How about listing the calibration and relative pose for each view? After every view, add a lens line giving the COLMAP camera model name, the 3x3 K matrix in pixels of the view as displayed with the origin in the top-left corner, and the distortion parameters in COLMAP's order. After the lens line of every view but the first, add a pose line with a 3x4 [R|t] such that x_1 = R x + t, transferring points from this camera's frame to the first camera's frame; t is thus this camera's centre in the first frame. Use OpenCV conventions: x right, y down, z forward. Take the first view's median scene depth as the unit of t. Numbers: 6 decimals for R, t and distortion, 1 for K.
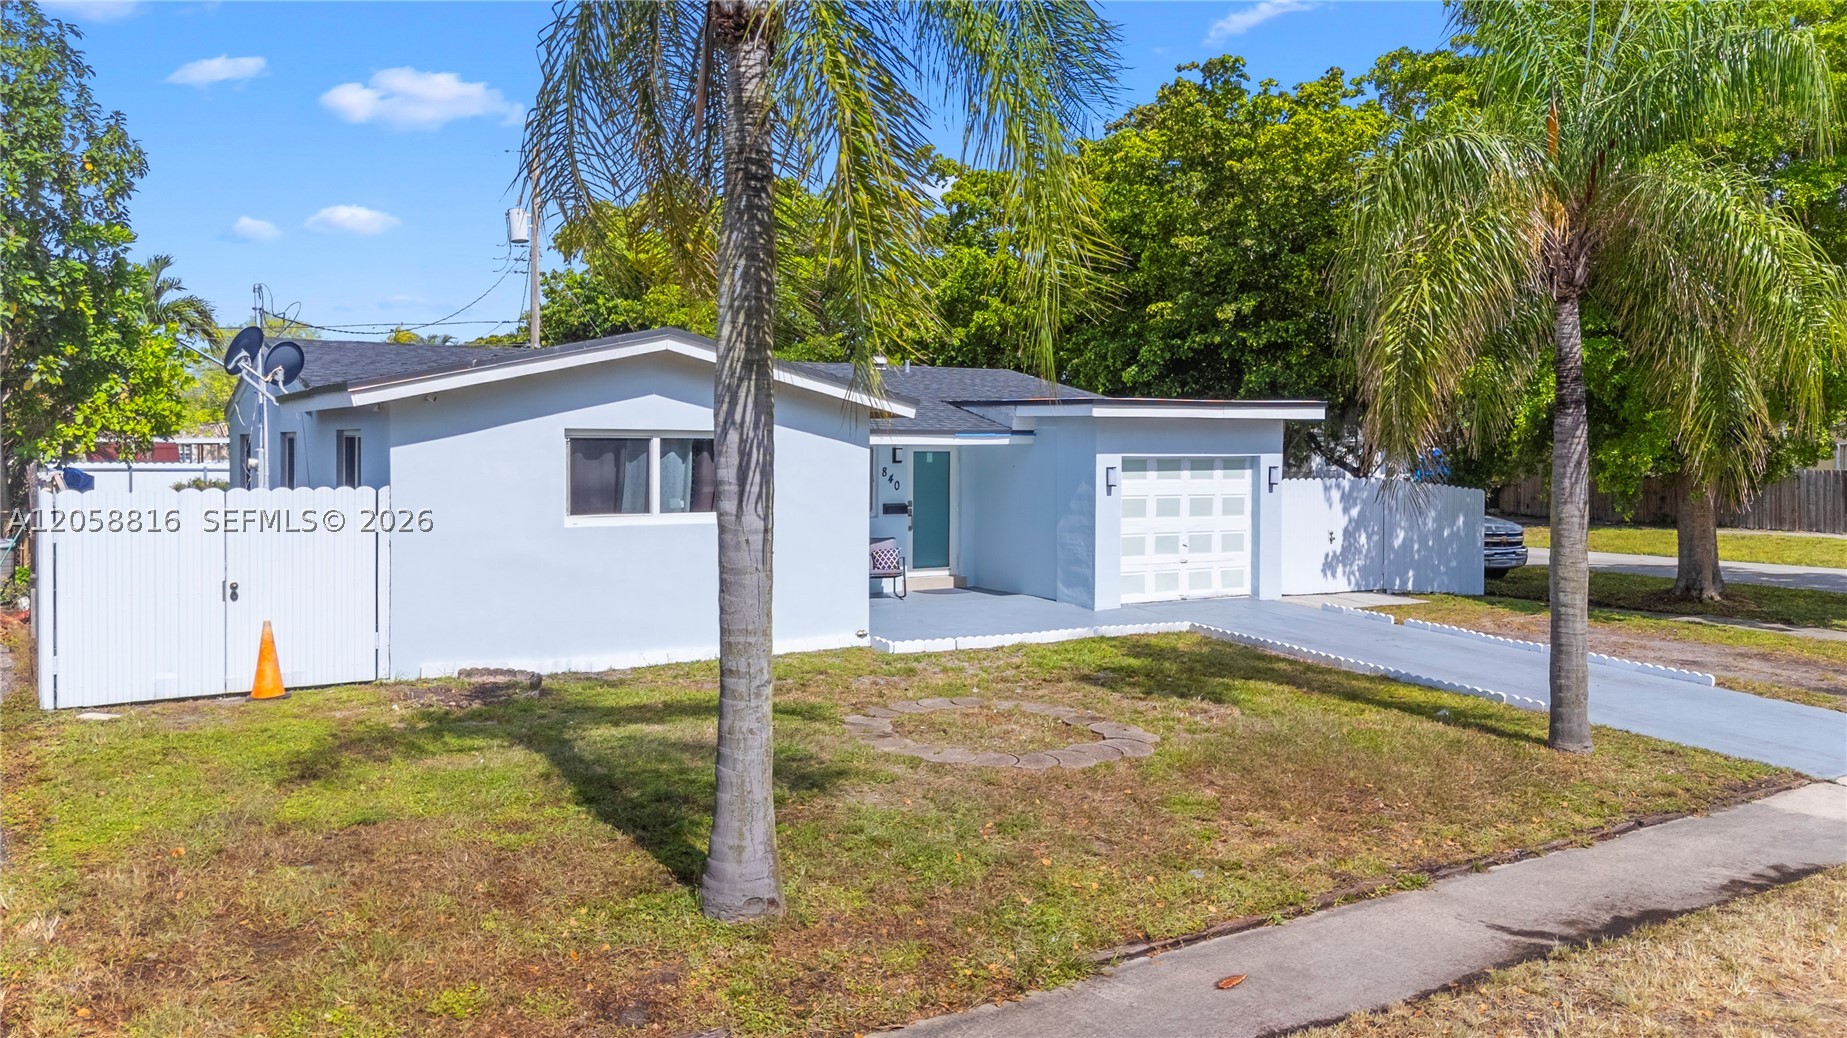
lens RADIAL K [[1394.3, 0, 923.2], [0, 1394.3, 449.3], [0, 0, 1]] dist [0.035539, -0.023208]
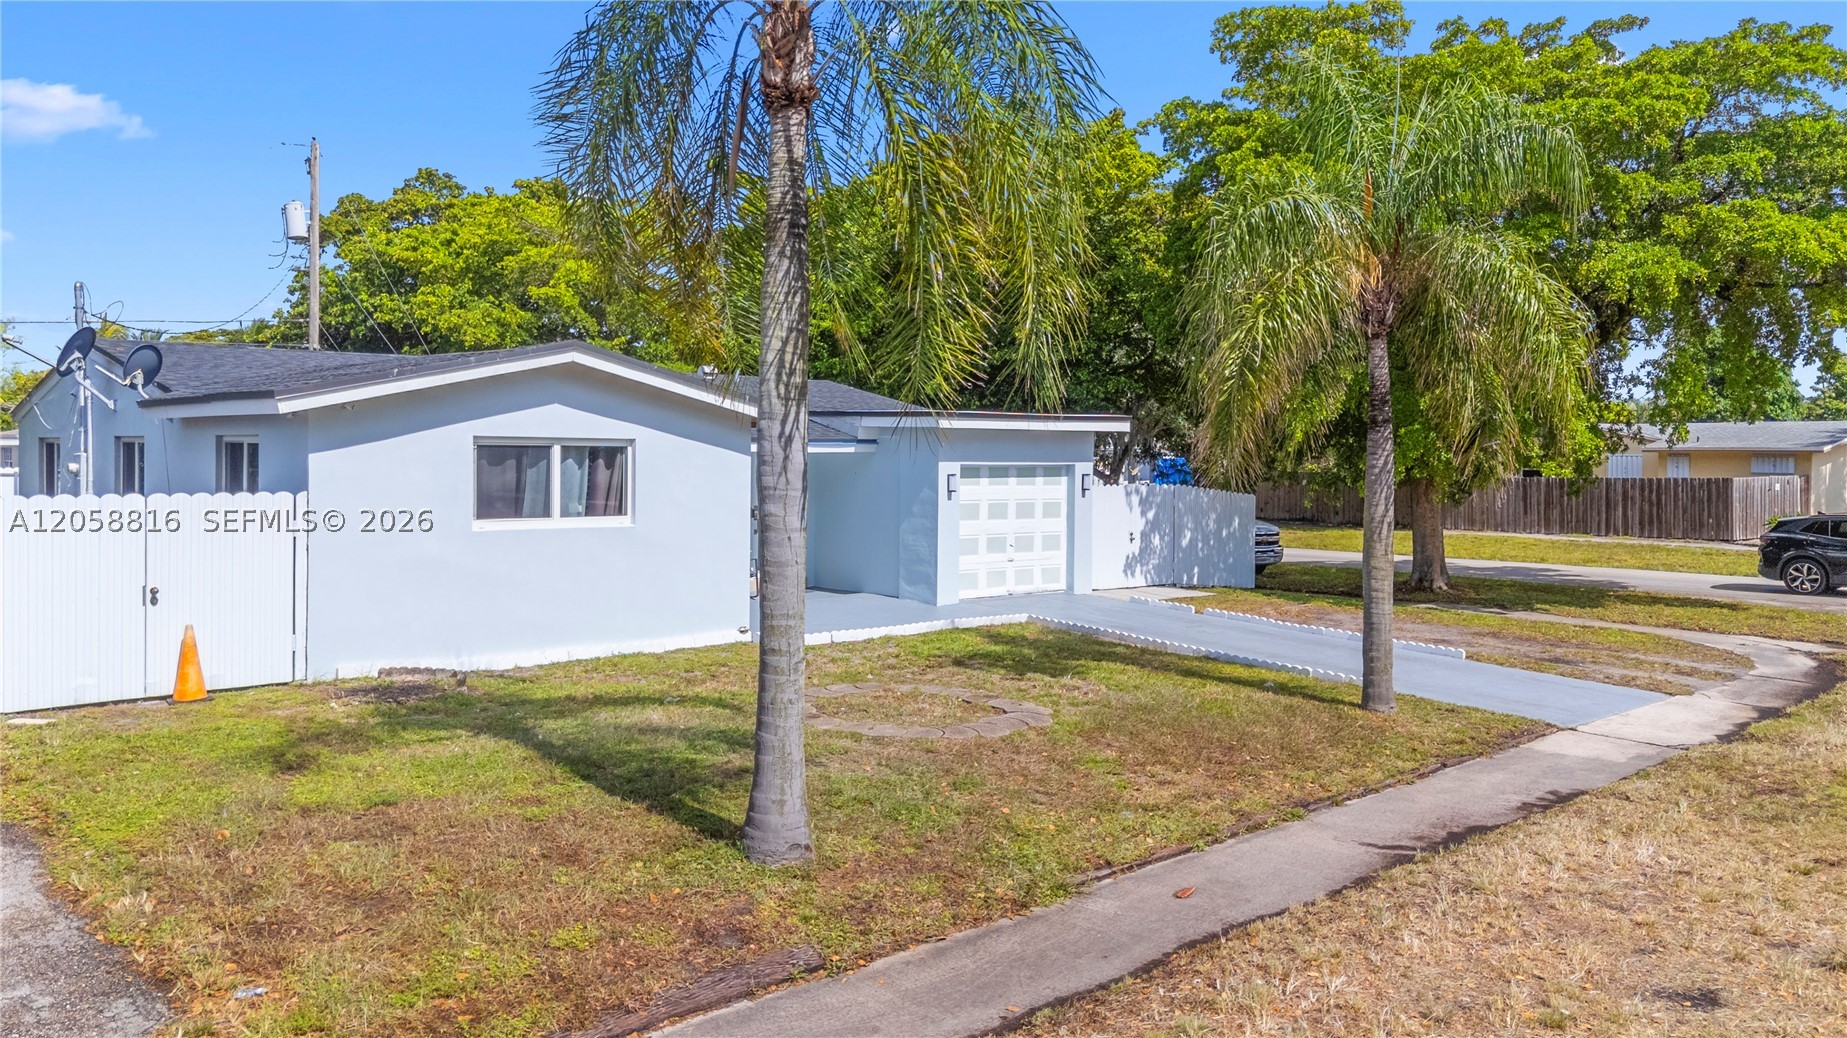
lens RADIAL K [[1394.3, 0, 923.2], [0, 1394.3, 449.3], [0, 0, 1]] dist [0.035539, -0.023208]
pose [[0.981869, 0.005415, 0.189483, -0.145852], [-0.004591, 0.999978, -0.004787, -0.001904], [-0.189504, 0.003830, 0.981872, -0.100660]]
